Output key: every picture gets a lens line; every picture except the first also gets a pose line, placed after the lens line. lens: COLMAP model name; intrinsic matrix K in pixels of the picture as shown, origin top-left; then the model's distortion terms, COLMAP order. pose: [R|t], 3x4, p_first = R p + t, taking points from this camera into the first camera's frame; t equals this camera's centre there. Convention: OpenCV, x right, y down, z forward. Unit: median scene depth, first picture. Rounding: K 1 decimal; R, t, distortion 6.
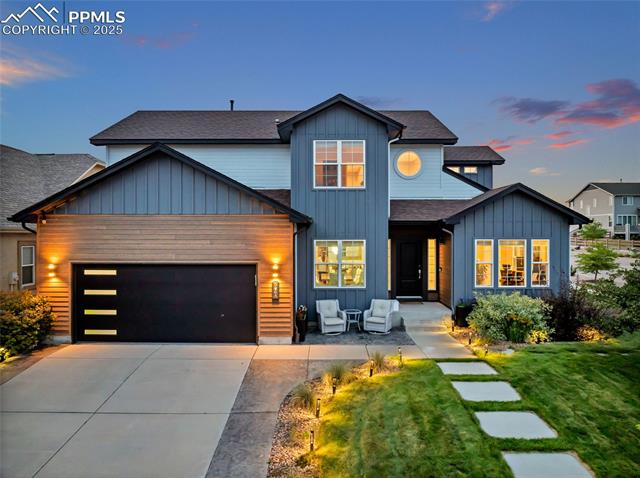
lens RADIAL K [[481.7, 0, 319.5], [0, 481.7, 235.2], [0, 0, 1]] dist [-0.037999, -0.001216]
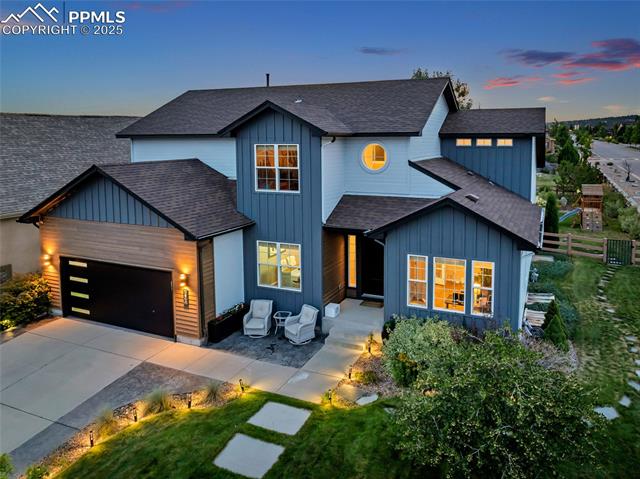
lens RADIAL K [[484.7, 0, 339.1], [0, 484.7, 187.8], [0, 0, 1]] dist [-0.022198, -0.004855]
pose [[0.915872, 0.035503, -0.399898, 0.565013], [0.005418, 0.994898, 0.100736, -0.207633], [0.401434, -0.094428, 0.911007, 0.131496]]
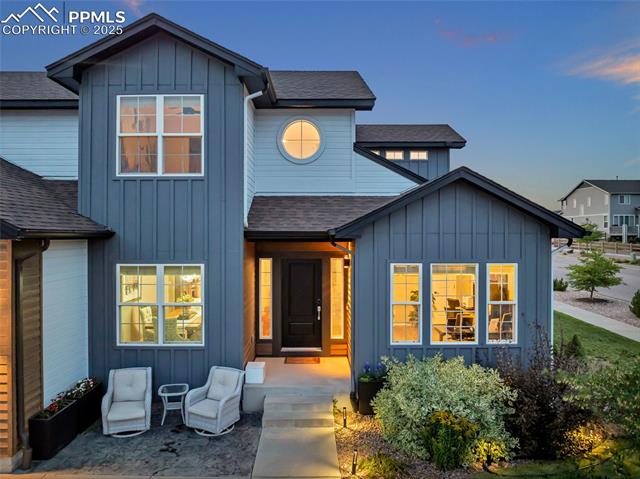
lens RADIAL K [[481.7, 0, 319.5], [0, 481.7, 235.7], [0, 0, 1]] dist [-0.037999, -0.001216]
pose [[0.999943, 0.000485, 0.010693, 0.230590], [-0.000525, 0.999993, 0.003767, -0.027293], [-0.010691, -0.003772, 0.999936, 0.412114]]
